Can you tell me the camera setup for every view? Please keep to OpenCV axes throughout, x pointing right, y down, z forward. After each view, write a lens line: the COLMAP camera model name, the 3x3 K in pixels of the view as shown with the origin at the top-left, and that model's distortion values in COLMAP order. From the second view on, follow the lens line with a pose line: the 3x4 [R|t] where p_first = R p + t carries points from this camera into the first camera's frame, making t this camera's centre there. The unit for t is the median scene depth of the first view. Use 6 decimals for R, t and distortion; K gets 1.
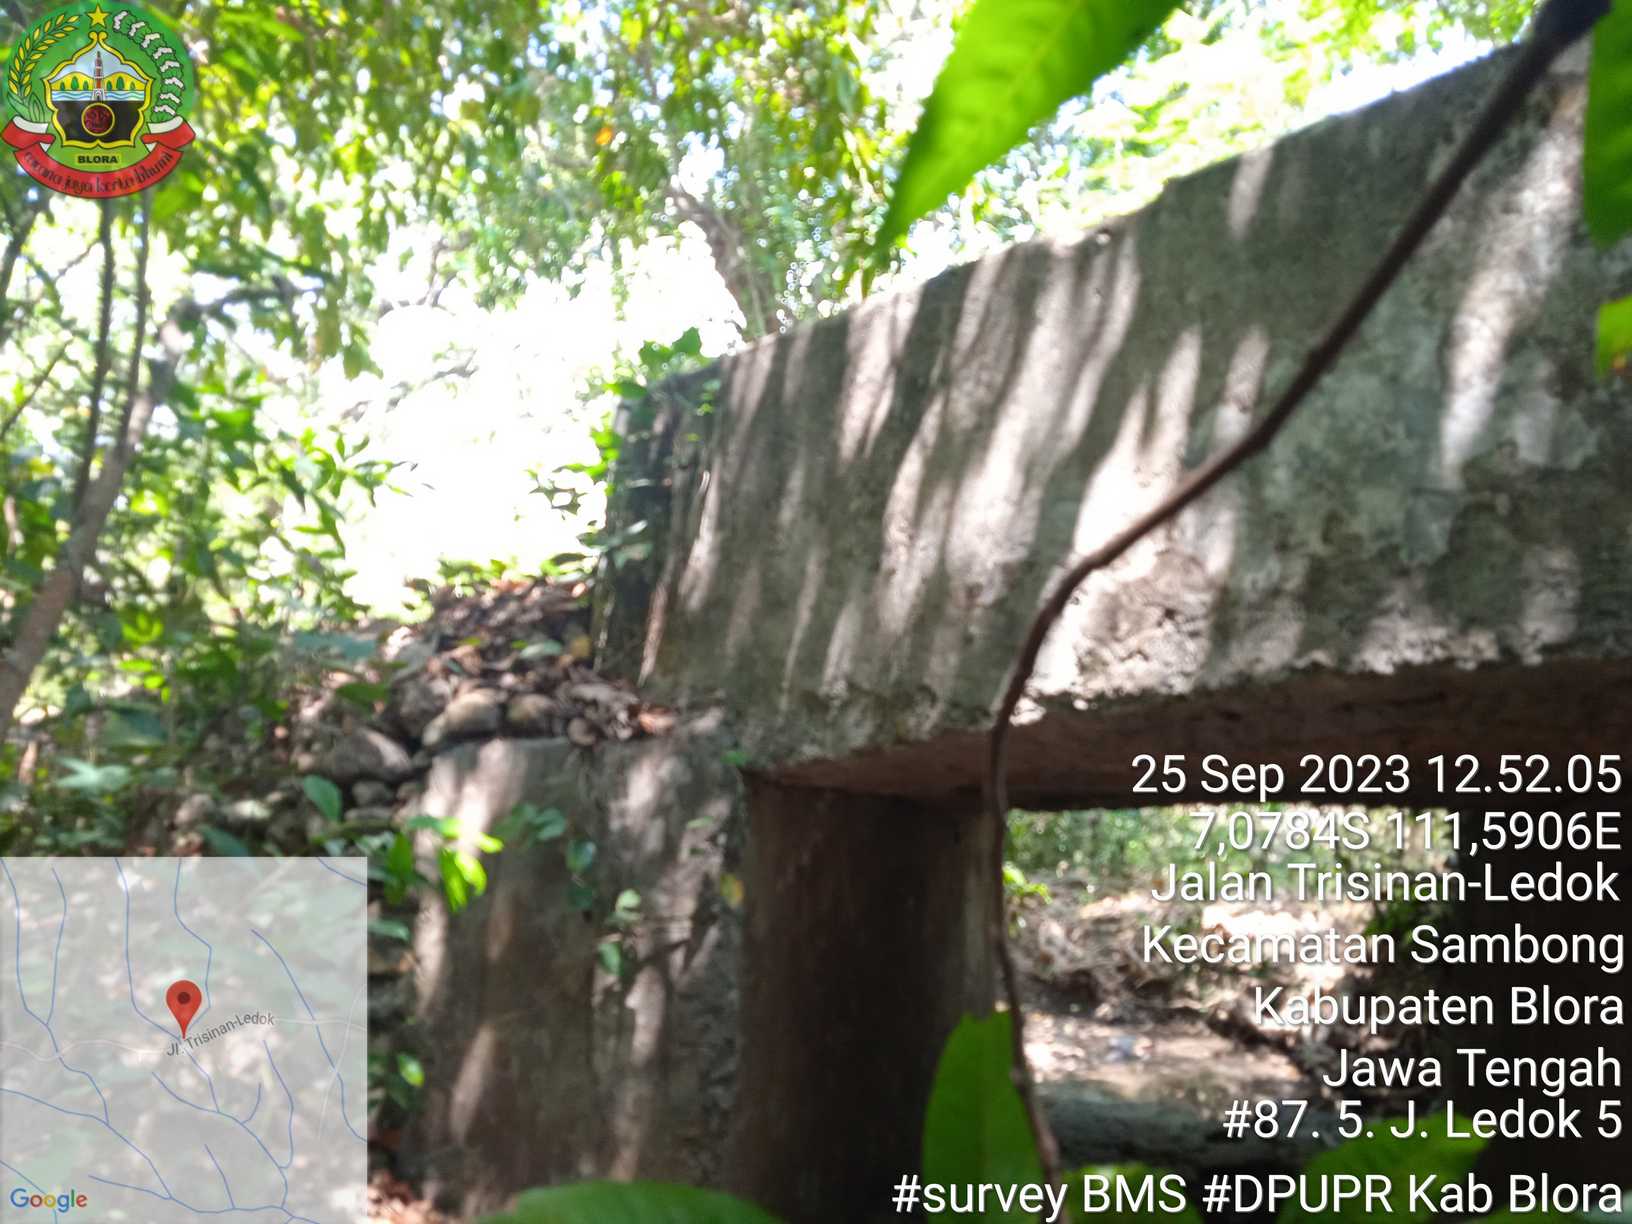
lens RADIAL K [[1318.5, 0, 816.7], [0, 1318.5, 625.6], [0, 0, 1]] dist [0.062746, -0.055202]
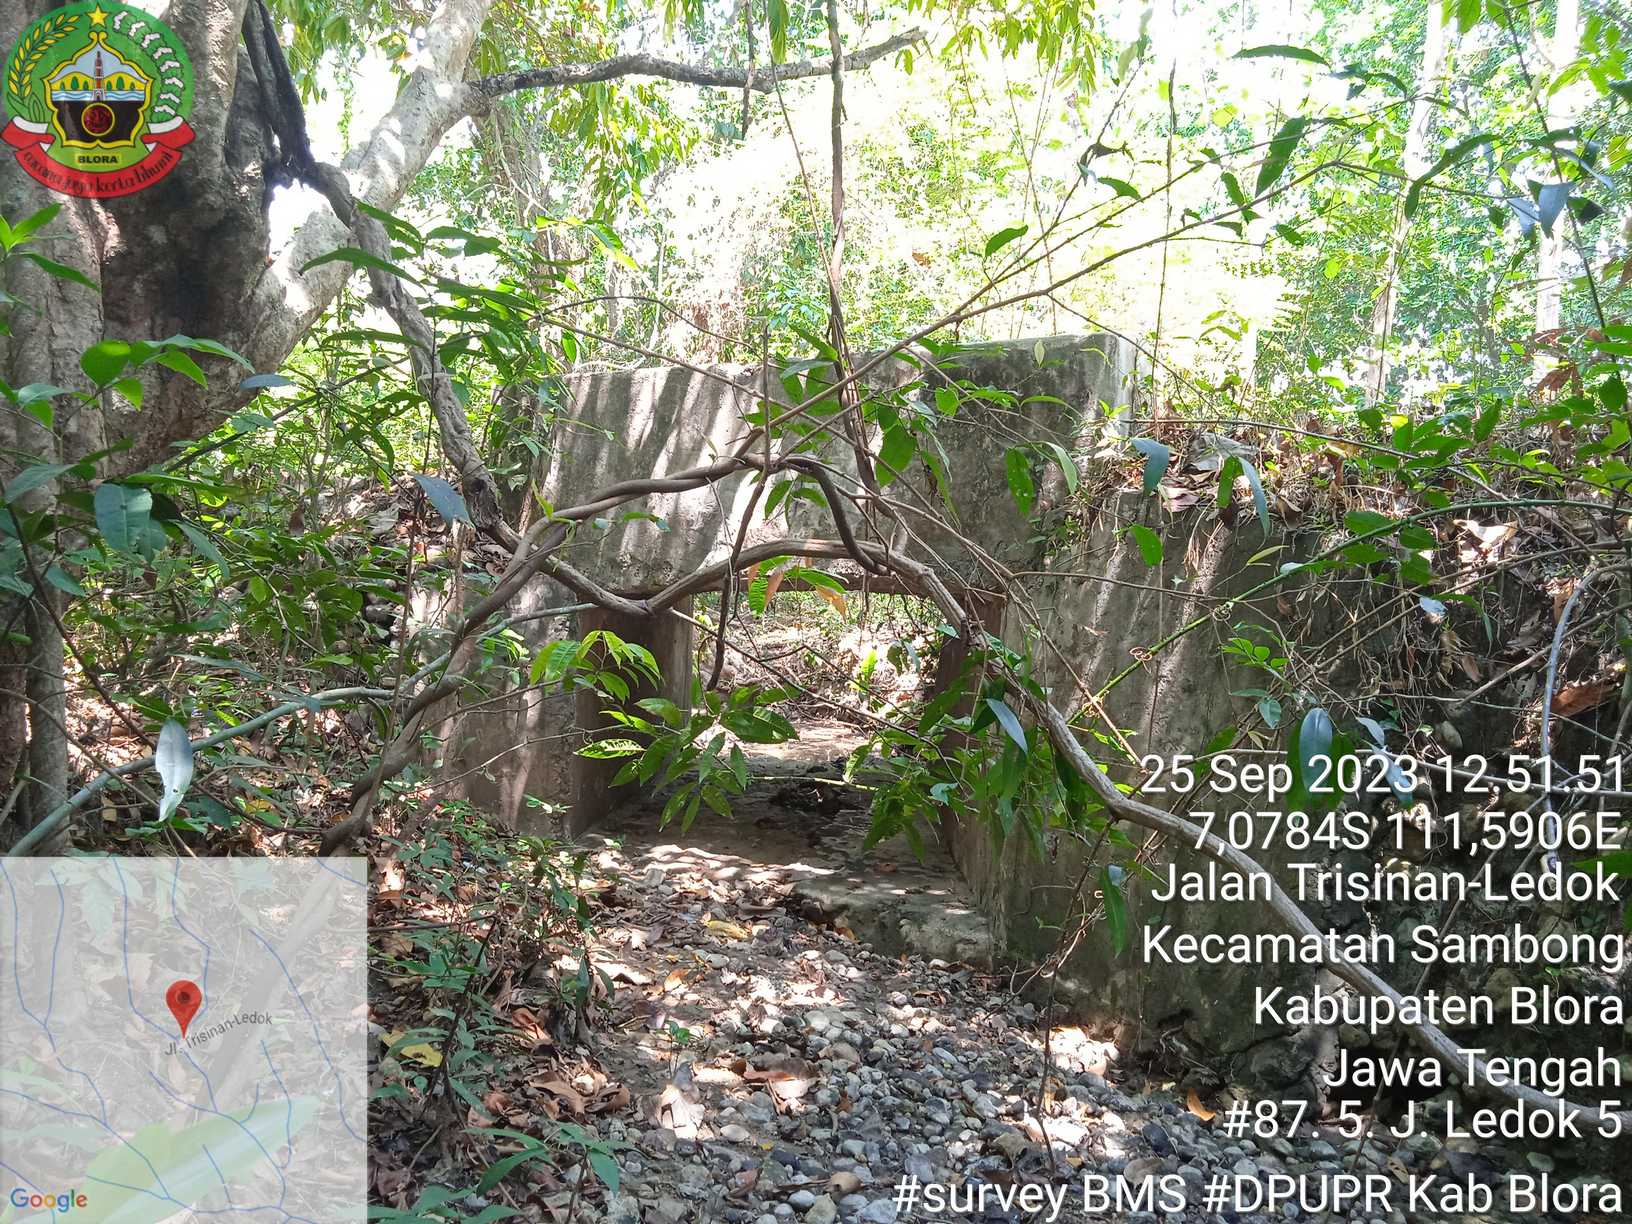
lens RADIAL K [[1318.5, 0, 816.7], [0, 1318.5, 625.6], [0, 0, 1]] dist [0.062746, -0.055202]
pose [[0.973735, -0.003086, 0.227665, -0.222334], [-0.043986, 0.978522, 0.201395, -0.377219], [-0.223397, -0.206119, 0.952685, -1.500352]]
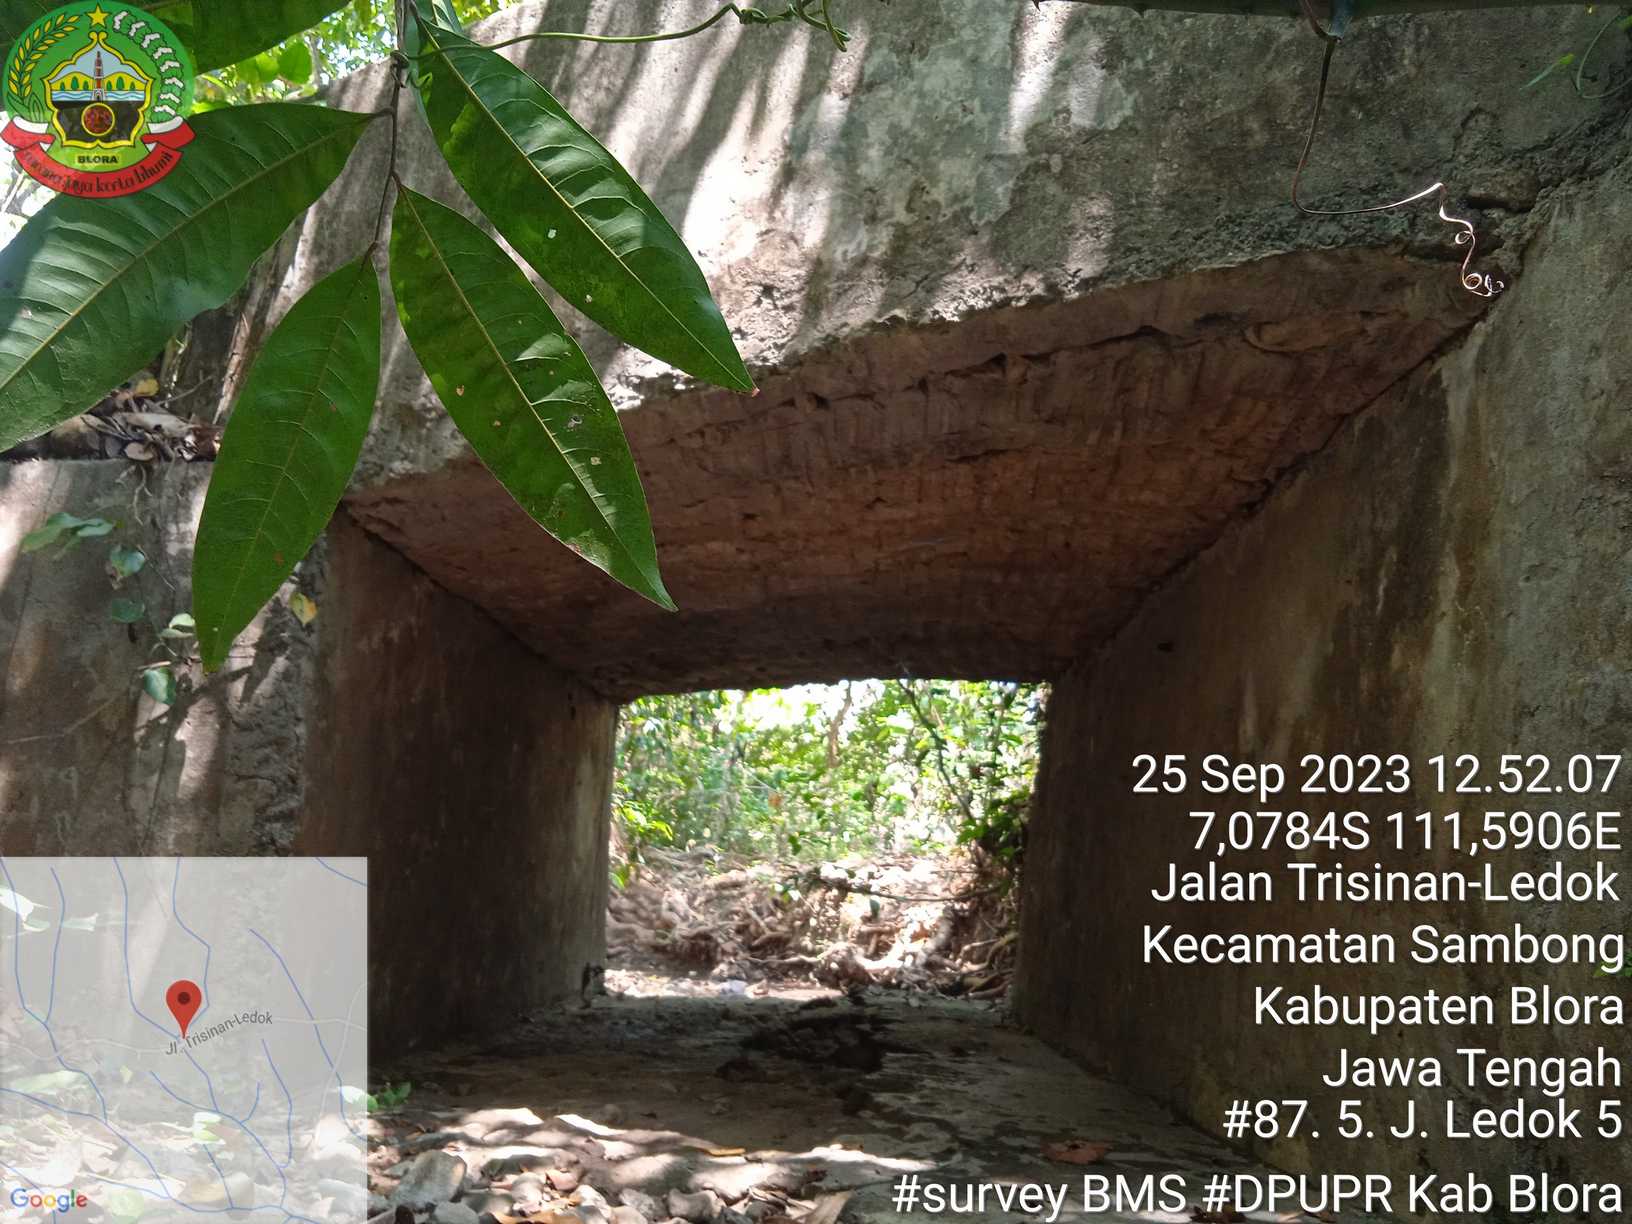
lens RADIAL K [[1359.7, 0, 820.9], [0, 1359.7, 620.2], [0, 0, 1]] dist [0.016629, -0.013043]
pose [[0.963864, 0.055877, 0.260468, 0.047236], [-0.050821, 0.998366, -0.026111, 0.274740], [-0.261502, 0.011930, 0.965129, -0.023367]]
